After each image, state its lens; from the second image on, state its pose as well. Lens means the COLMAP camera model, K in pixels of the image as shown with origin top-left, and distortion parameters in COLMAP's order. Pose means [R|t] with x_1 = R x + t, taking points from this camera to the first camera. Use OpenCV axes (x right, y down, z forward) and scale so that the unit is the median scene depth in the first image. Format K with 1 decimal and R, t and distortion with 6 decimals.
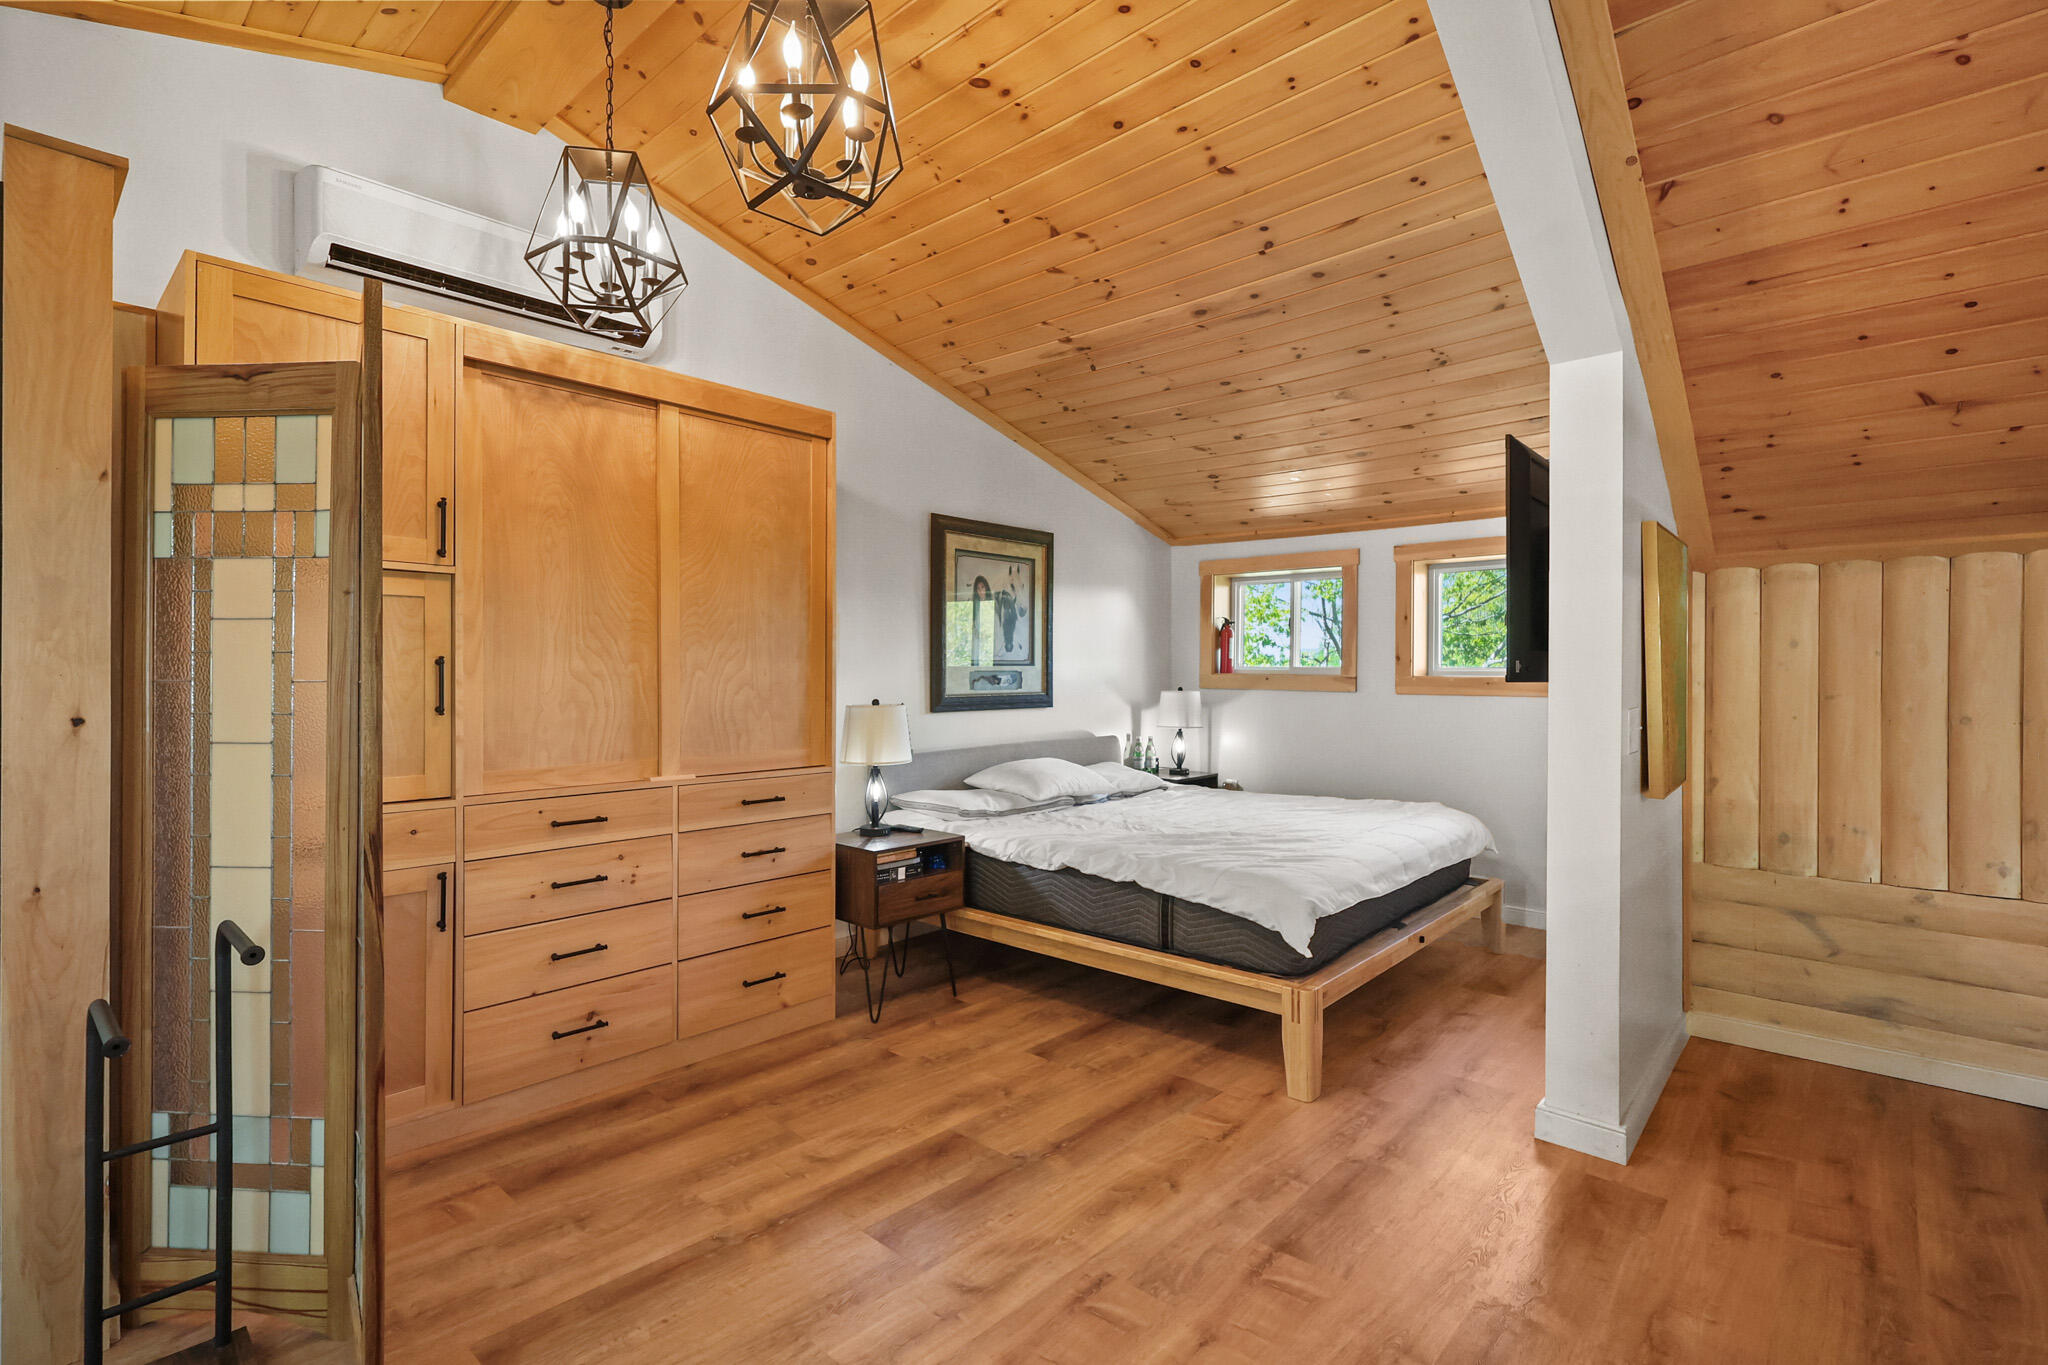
lens RADIAL K [[952.1, 0, 1014.5], [0, 952.1, 648.3], [0, 0, 1]] dist [-0.005964, 0.001495]
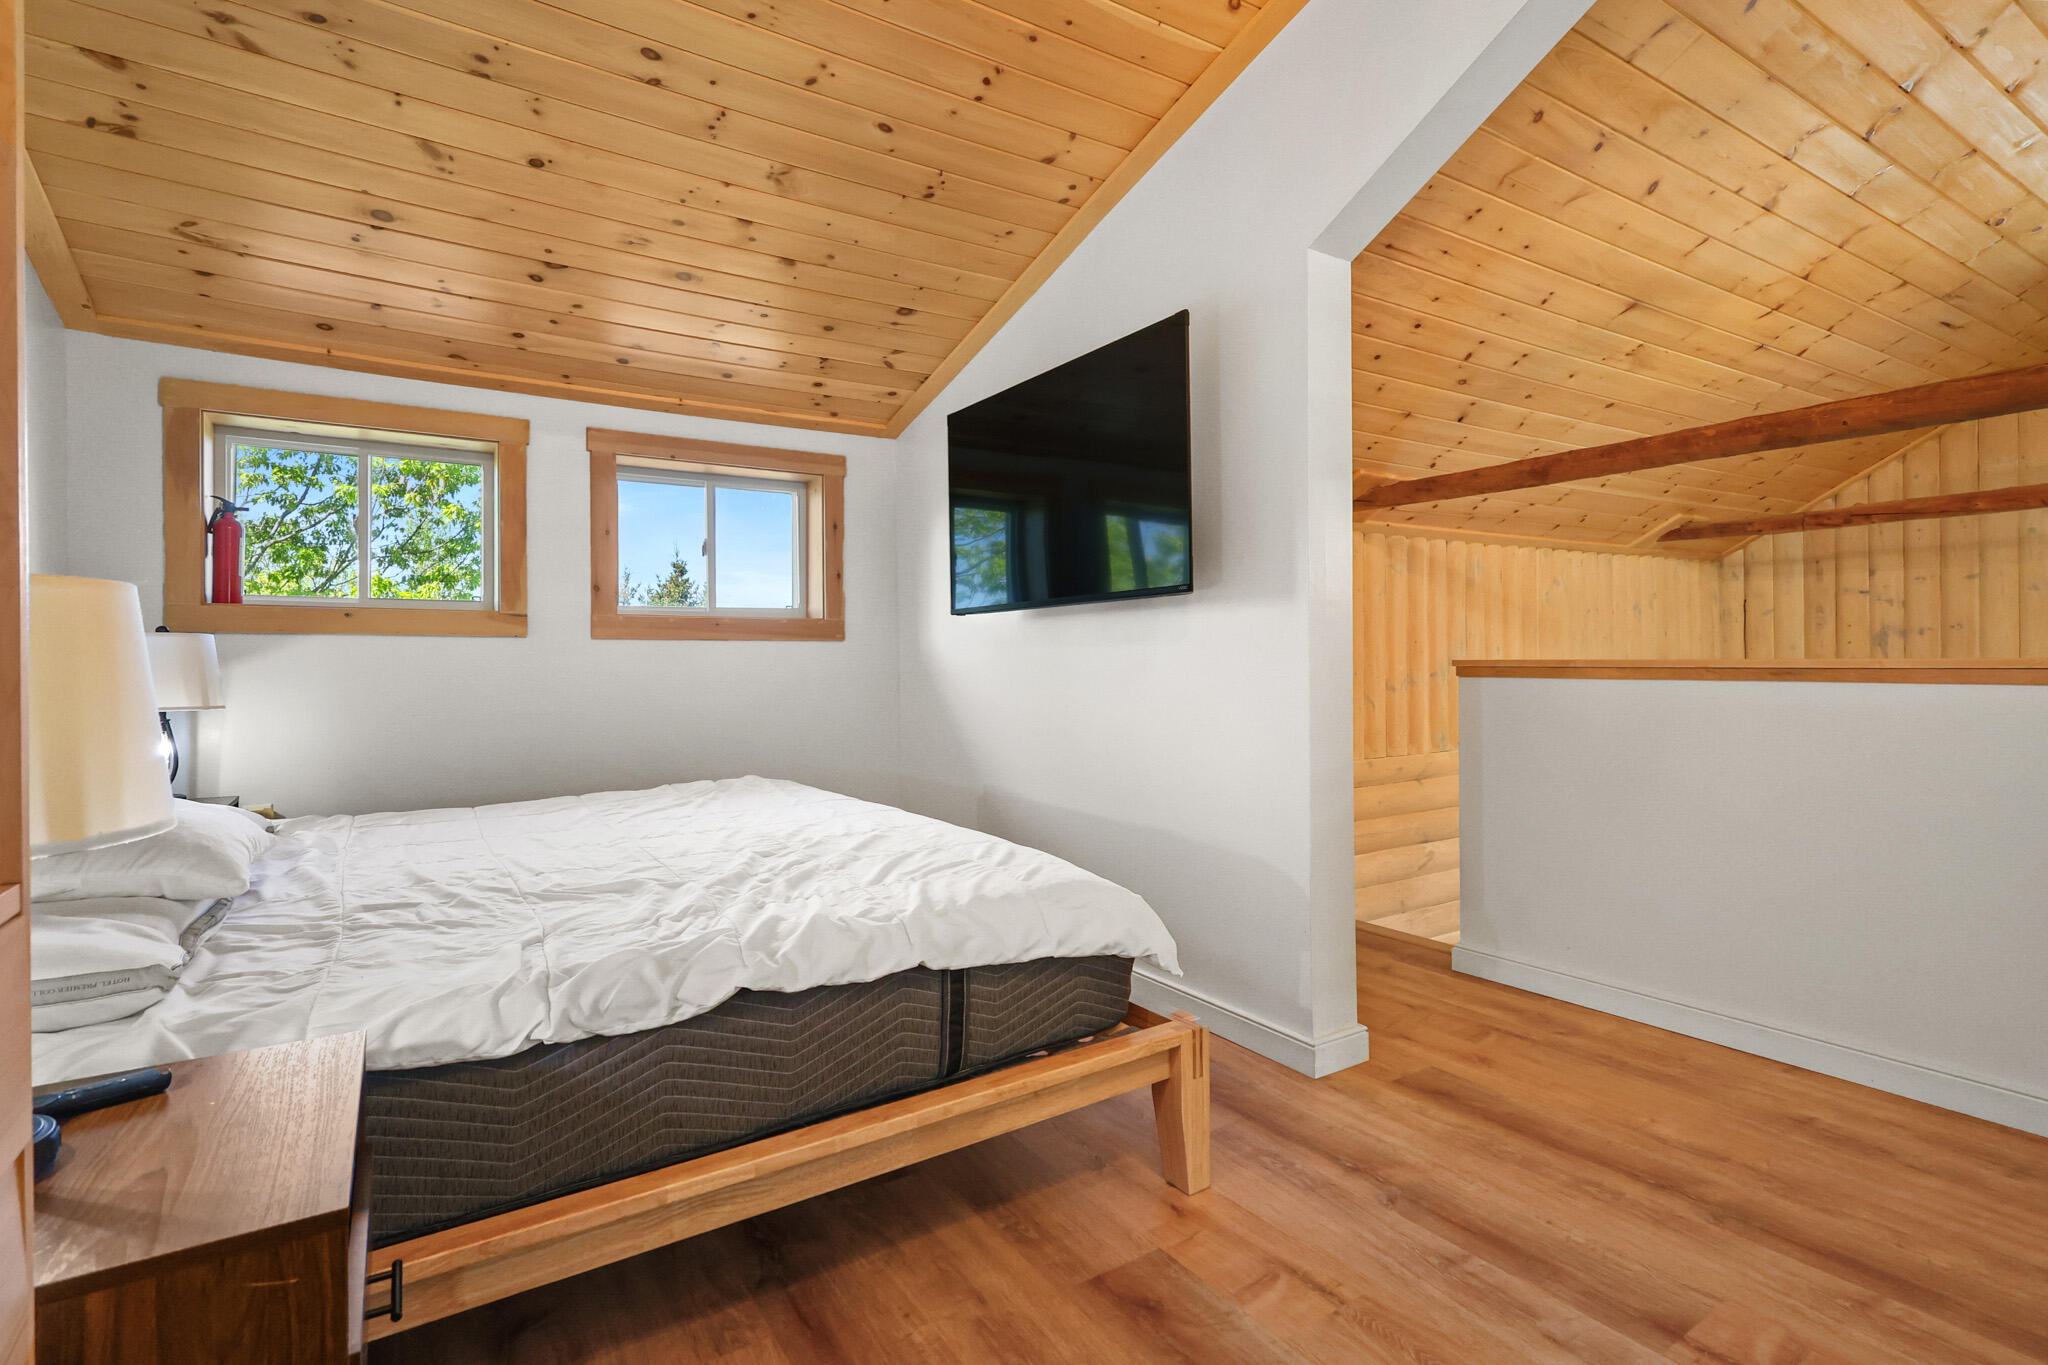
lens RADIAL K [[952.1, 0, 1043.1], [0, 952.1, 662.1], [0, 0, 1]] dist [-0.005964, 0.001495]
pose [[0.239863, 0.002717, 0.970803, -0.365507], [-0.022626, 0.999740, 0.002793, 0.098059], [-0.970543, -0.022635, 0.239862, 0.917333]]
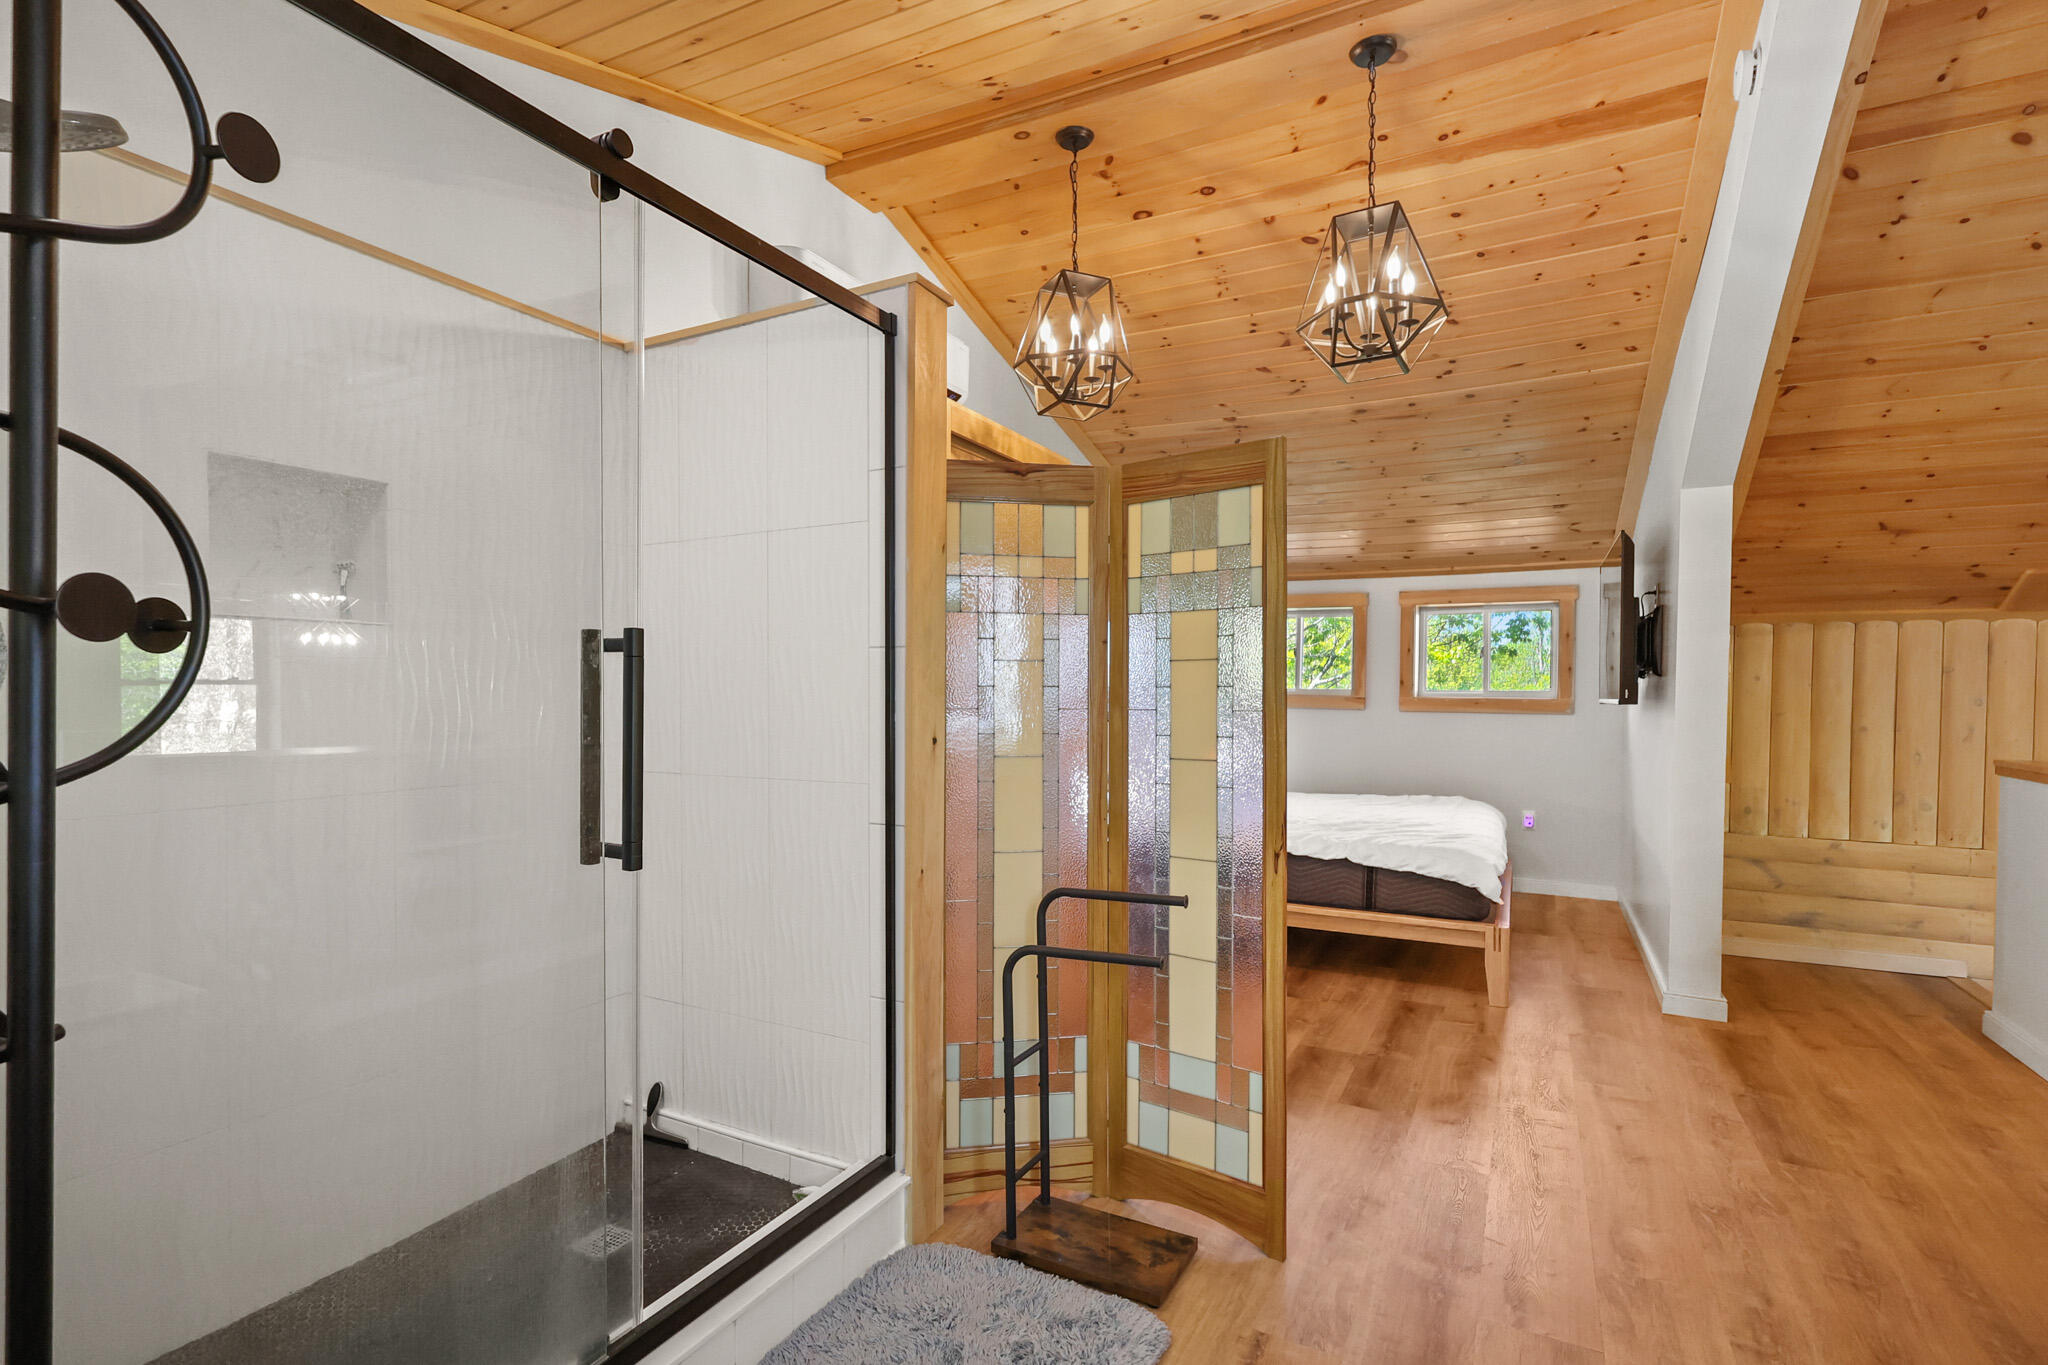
lens RADIAL K [[952.1, 0, 1041.8], [0, 952.1, 682.1], [0, 0, 1]] dist [-0.005964, 0.001495]
pose [[0.968734, 0.005501, 0.248039, -0.665188], [-0.010462, 0.999771, 0.018686, -0.015589], [-0.247879, -0.020697, 0.968570, -0.160397]]
